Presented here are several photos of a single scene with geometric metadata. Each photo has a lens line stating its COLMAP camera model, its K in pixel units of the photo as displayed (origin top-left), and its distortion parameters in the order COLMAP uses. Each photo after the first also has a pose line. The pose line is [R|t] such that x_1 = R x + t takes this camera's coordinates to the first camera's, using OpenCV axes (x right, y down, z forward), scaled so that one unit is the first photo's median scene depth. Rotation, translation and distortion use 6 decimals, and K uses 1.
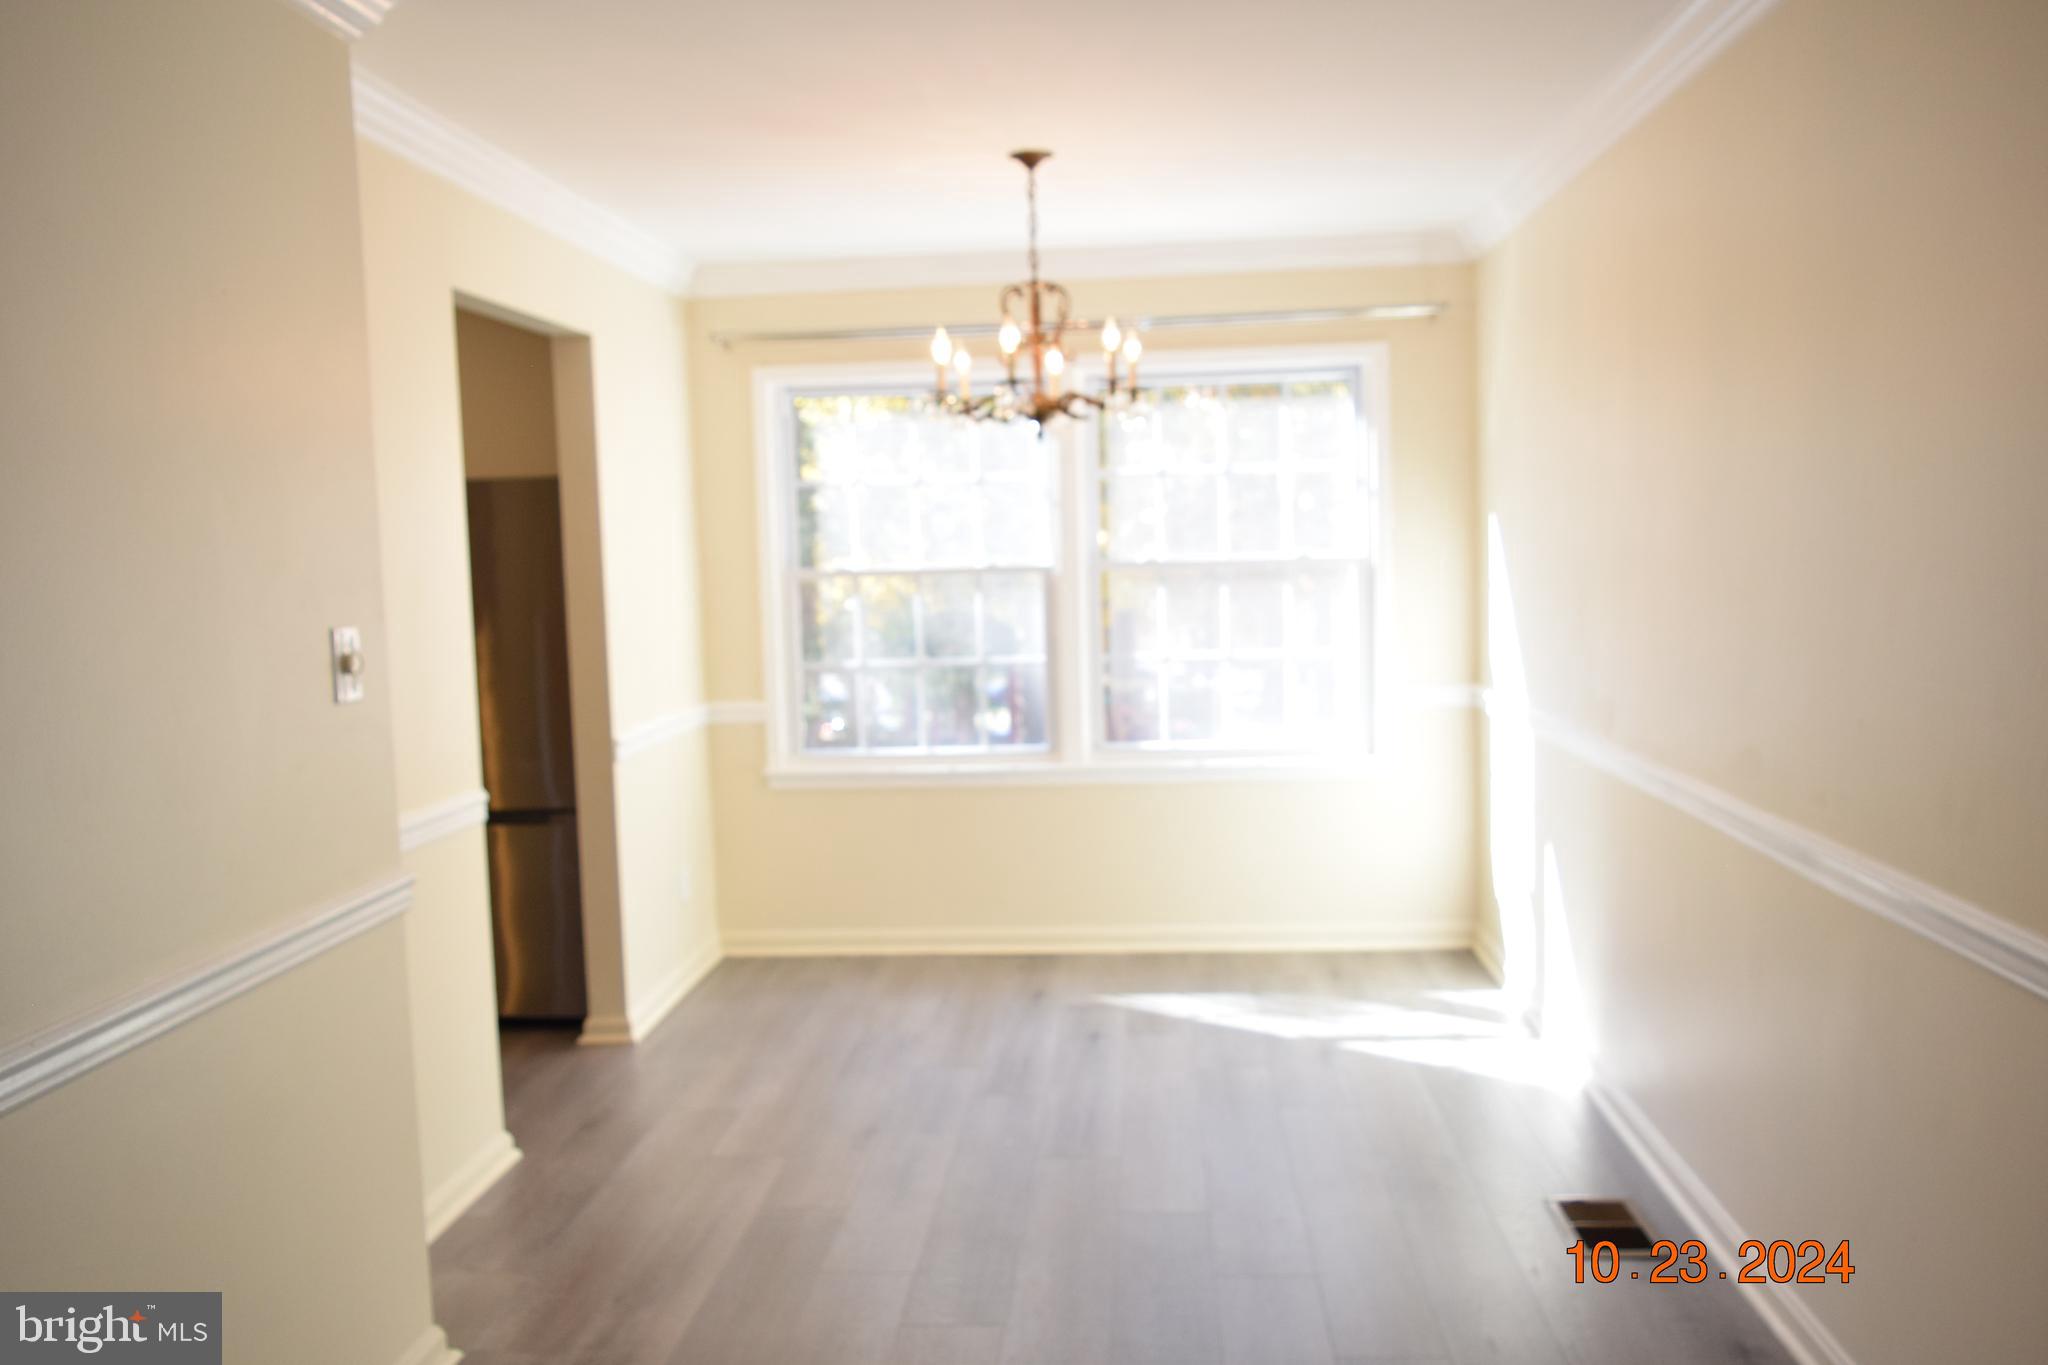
lens RADIAL K [[1585.2, 0, 1027.3], [0, 1585.2, 671.2], [0, 0, 1]] dist [-0.000630, -0.001099]
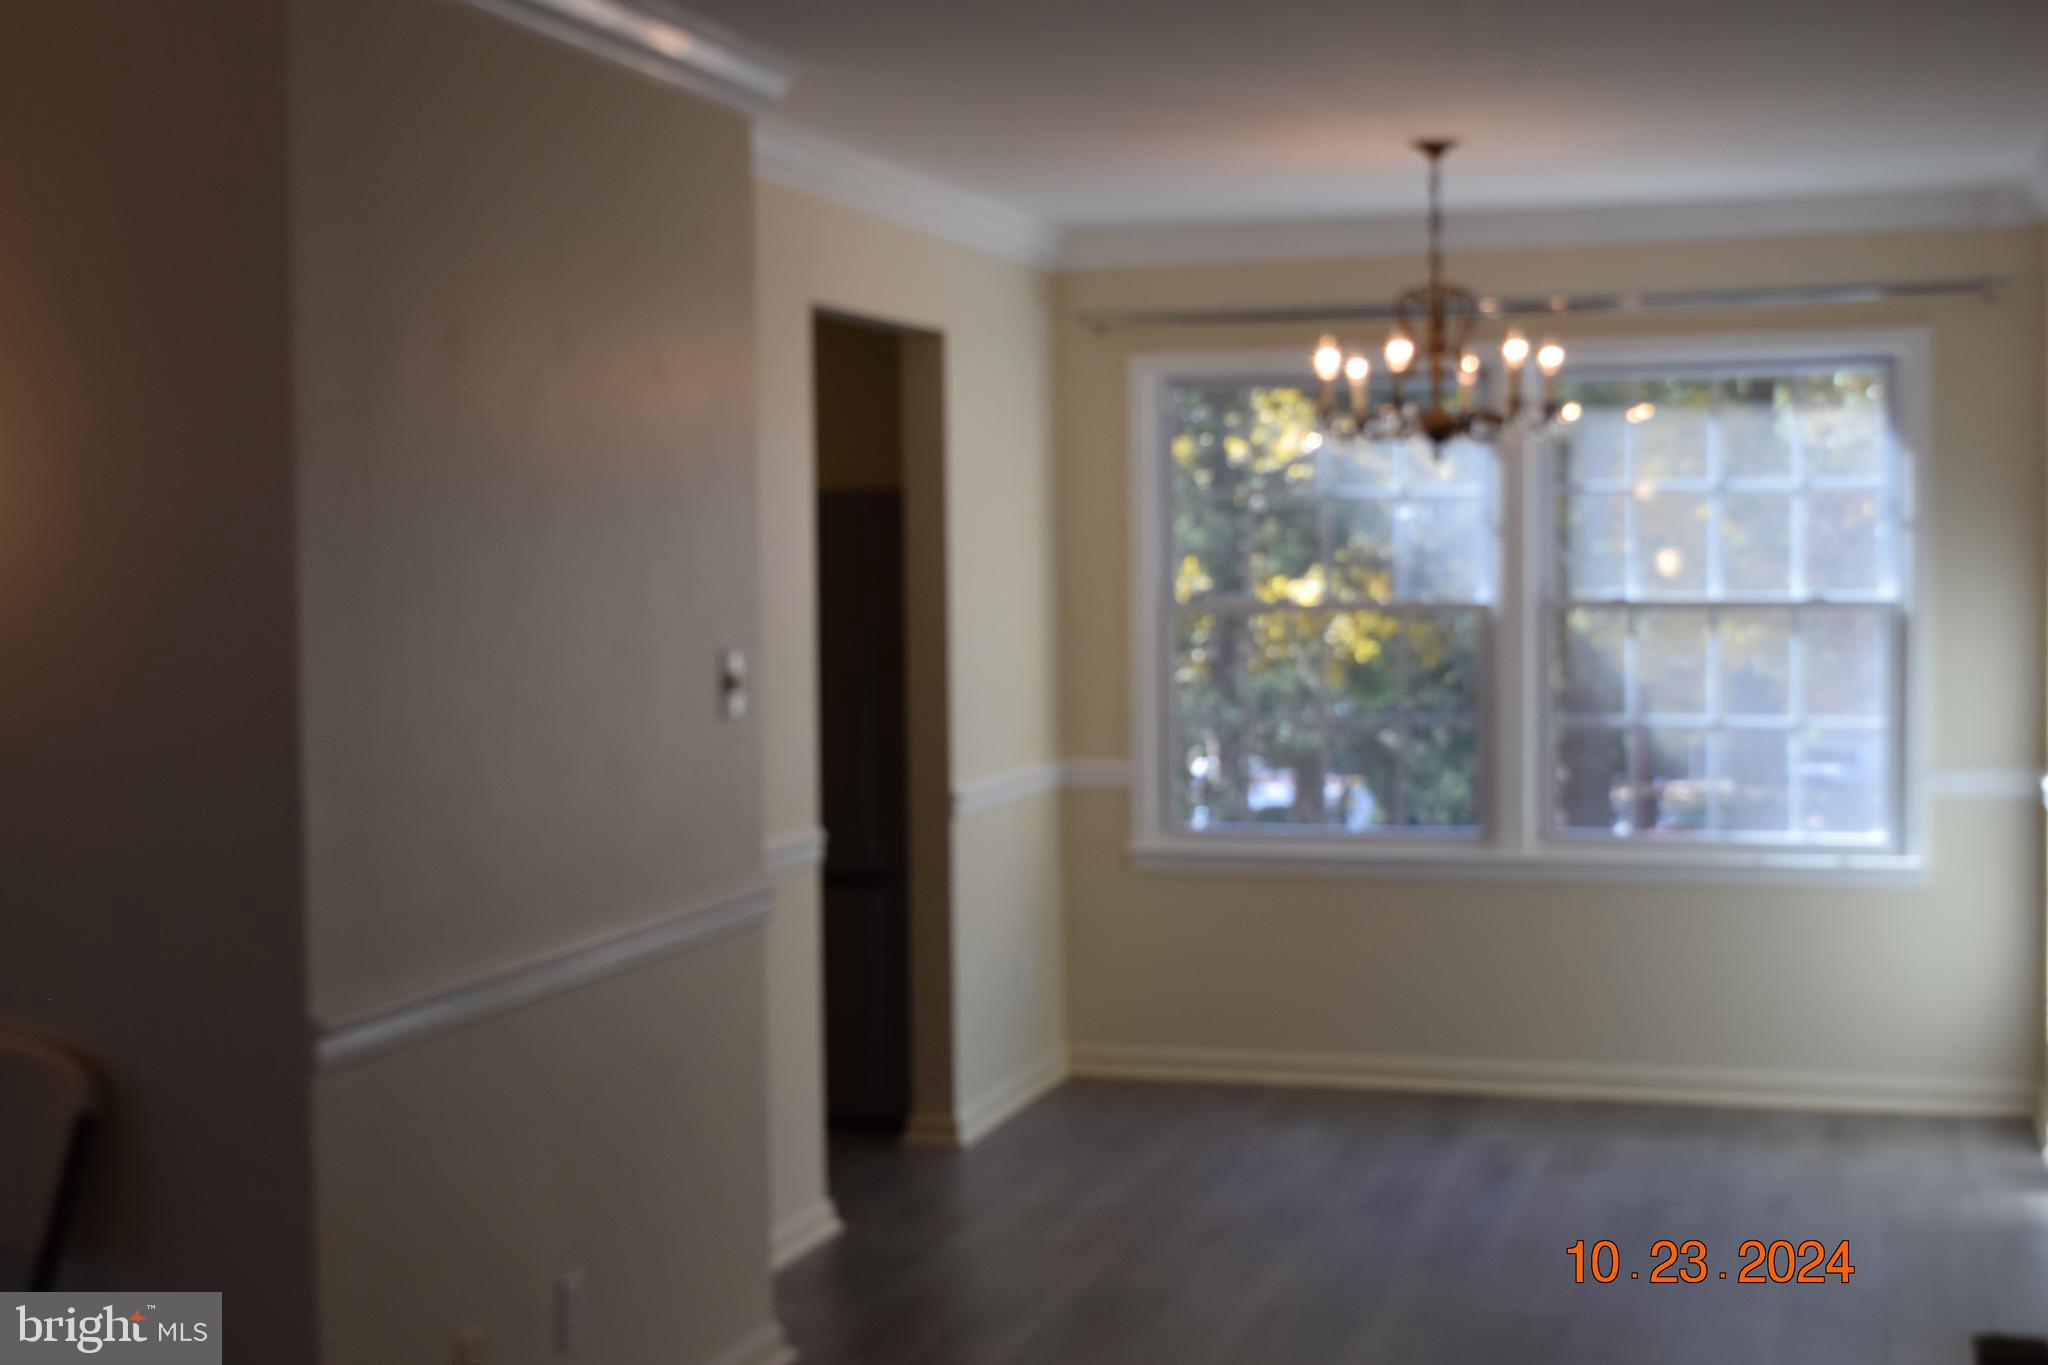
lens RADIAL K [[2725.8, 0, 1024.9], [0, 2725.8, 683.8], [0, 0, 1]] dist [-0.042291, 0.000000]
pose [[0.975782, 0.030623, -0.216593, 0.091590], [-0.037162, 0.998966, -0.026181, 0.020224], [0.215567, 0.033596, 0.975911, -0.414494]]
